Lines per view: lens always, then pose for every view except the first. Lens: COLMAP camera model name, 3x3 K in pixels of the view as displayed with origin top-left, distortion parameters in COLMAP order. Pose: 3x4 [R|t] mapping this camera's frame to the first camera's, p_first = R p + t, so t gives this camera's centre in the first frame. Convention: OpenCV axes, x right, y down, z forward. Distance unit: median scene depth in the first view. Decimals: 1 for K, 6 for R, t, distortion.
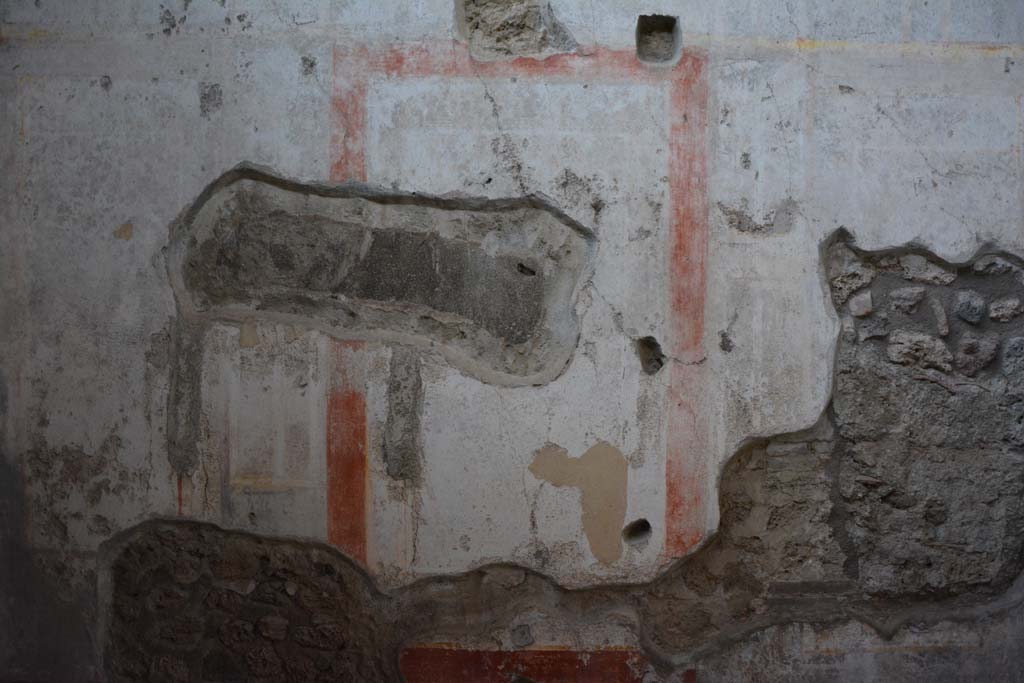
lens RADIAL K [[797.1, 0, 512.0], [0, 797.1, 341.5], [0, 0, 1]] dist [-0.164428, 0.123272]
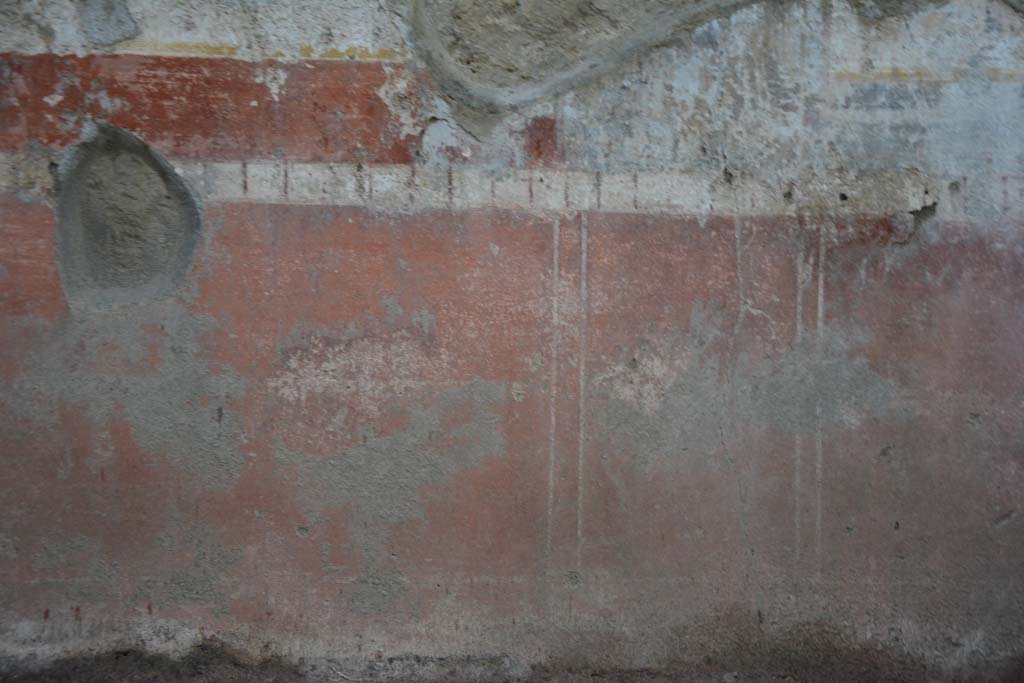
lens RADIAL K [[1503.4, 0, 512.0], [0, 1503.4, 341.5], [0, 0, 1]] dist [0.103552, 0.528469]
pose [[0.998982, -0.000341, 0.045115, 0.180388], [-0.001223, 0.999400, 0.034620, 0.513558], [-0.045100, -0.034640, 0.998382, 0.221658]]
